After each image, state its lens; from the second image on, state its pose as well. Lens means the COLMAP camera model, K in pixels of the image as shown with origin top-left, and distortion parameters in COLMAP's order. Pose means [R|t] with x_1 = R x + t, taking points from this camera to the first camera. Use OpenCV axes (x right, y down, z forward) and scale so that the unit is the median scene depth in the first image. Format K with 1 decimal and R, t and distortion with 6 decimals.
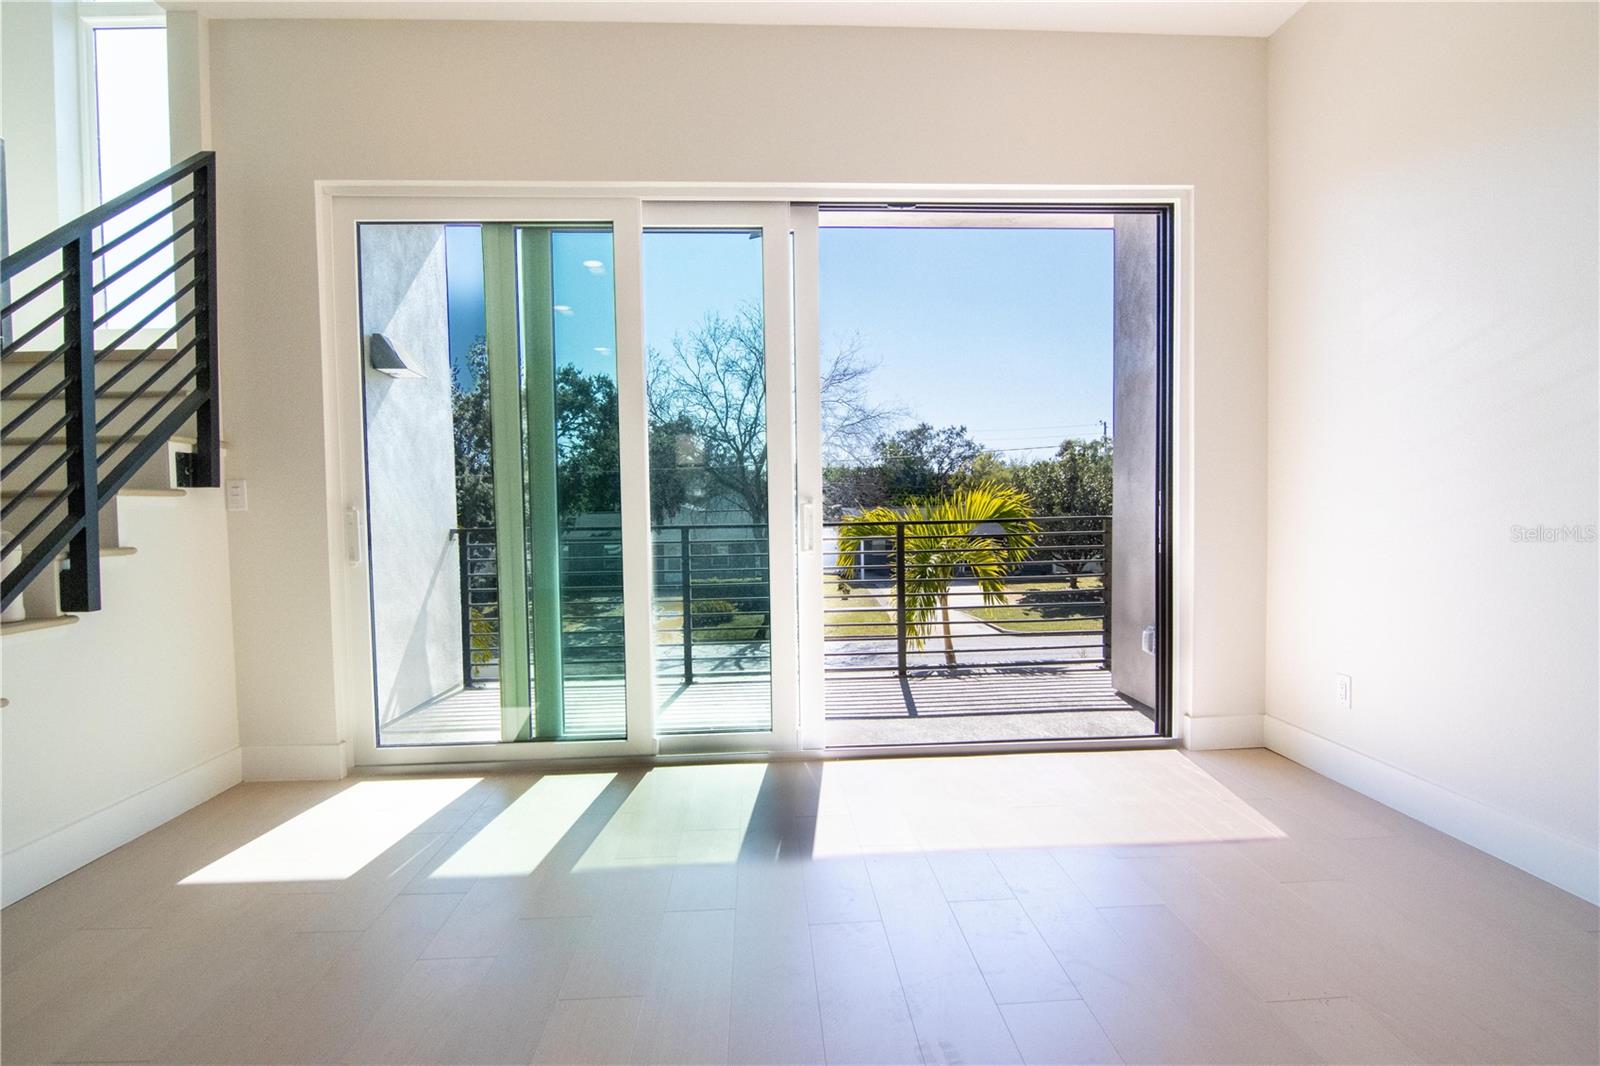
lens RADIAL K [[813.4, 0, 804.4], [0, 813.4, 538.3], [0, 0, 1]] dist [-0.004089, -0.012327]
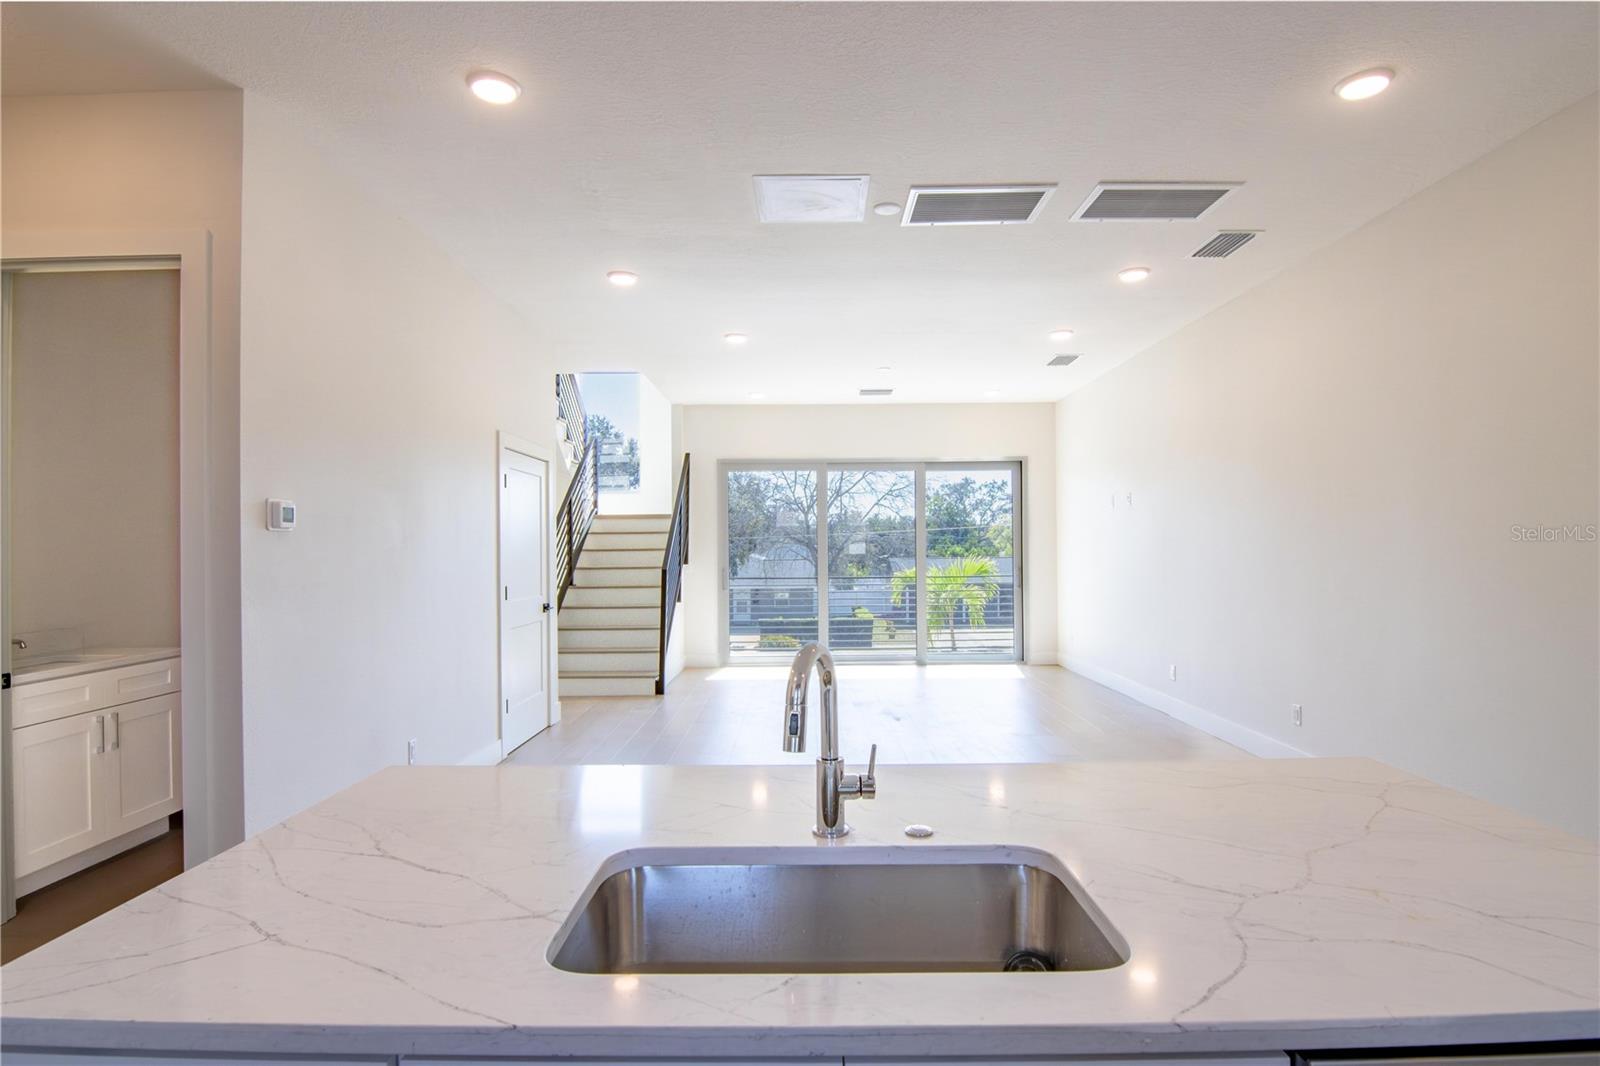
lens RADIAL K [[813.4, 0, 804.4], [0, 813.4, 538.3], [0, 0, 1]] dist [-0.004089, -0.012327]
pose [[0.998412, 0.008070, -0.055756, -0.010262], [-0.011255, 0.998308, -0.057048, 0.000567], [0.055202, 0.057585, 0.996813, -0.149905]]
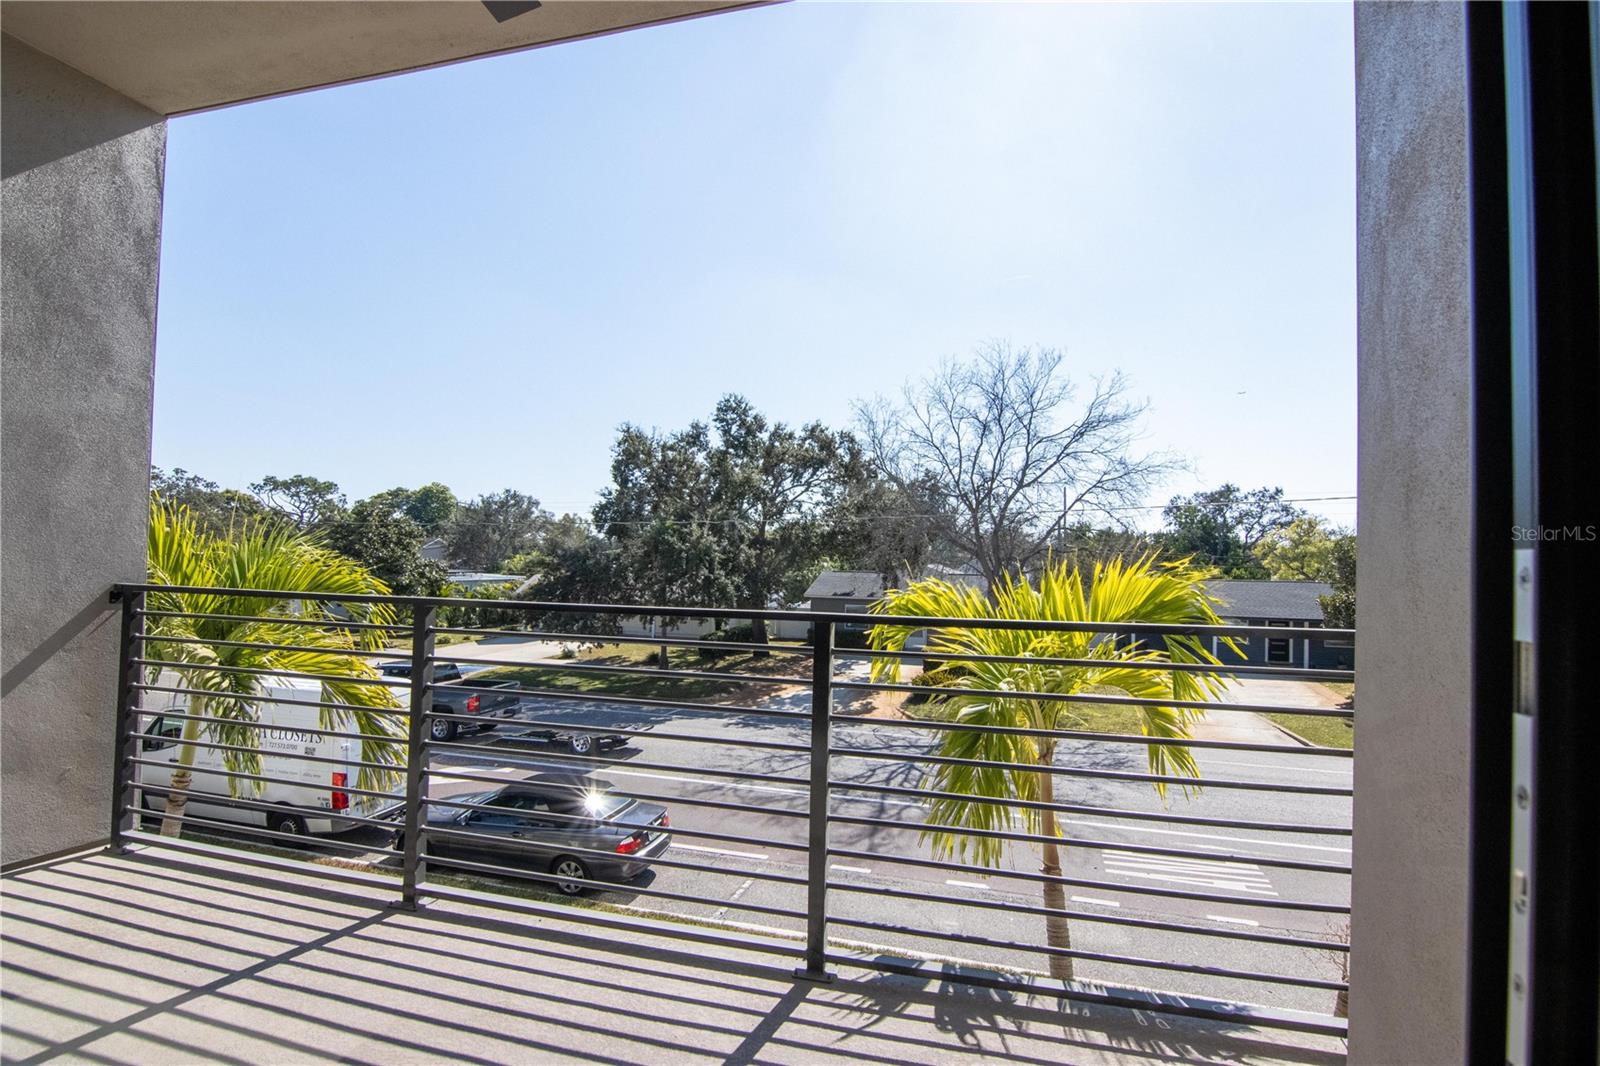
lens RADIAL K [[813.4, 0, 804.4], [0, 813.4, 538.3], [0, 0, 1]] dist [-0.004089, -0.012327]
pose [[0.940819, 0.025212, -0.337971, 0.035303], [-0.050889, 0.996432, -0.067330, -0.003892], [0.335067, 0.080544, 0.938745, 0.076442]]
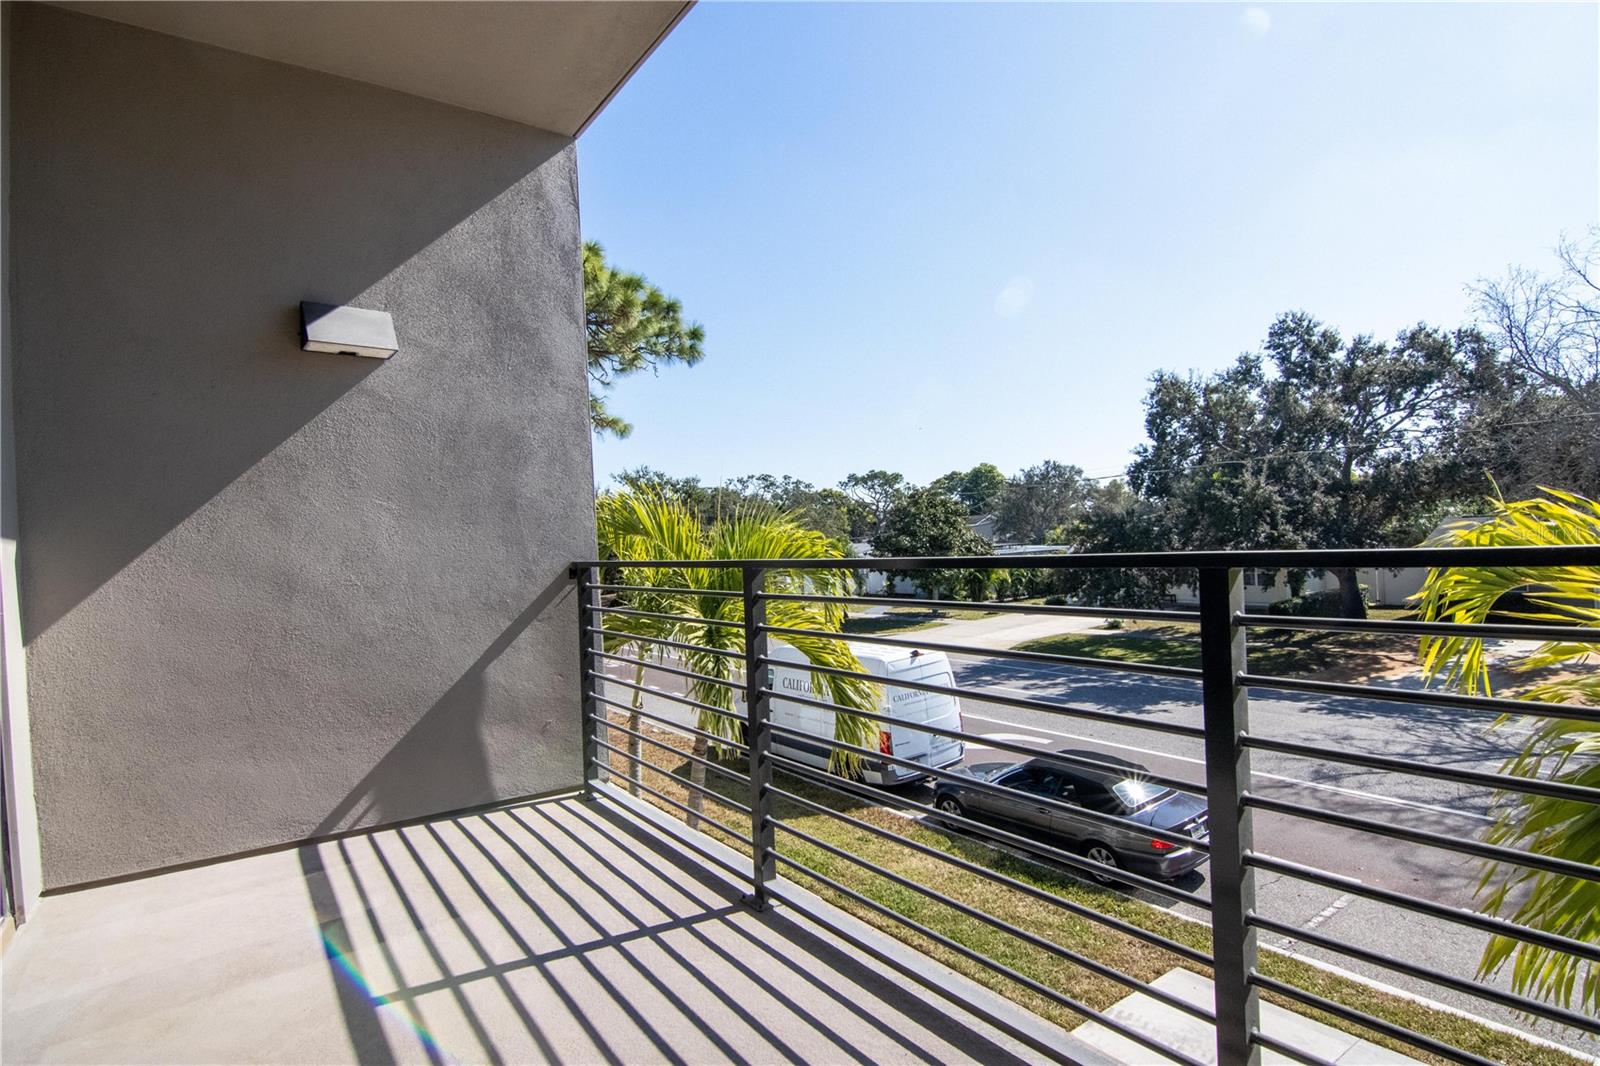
lens RADIAL K [[813.4, 0, 804.4], [0, 813.4, 538.3], [0, 0, 1]] dist [-0.004089, -0.012327]
pose [[0.539429, -0.012862, -0.841933, 0.035437], [0.001511, 0.999897, -0.014306, -0.002320], [0.842030, 0.006445, 0.539393, 0.106397]]
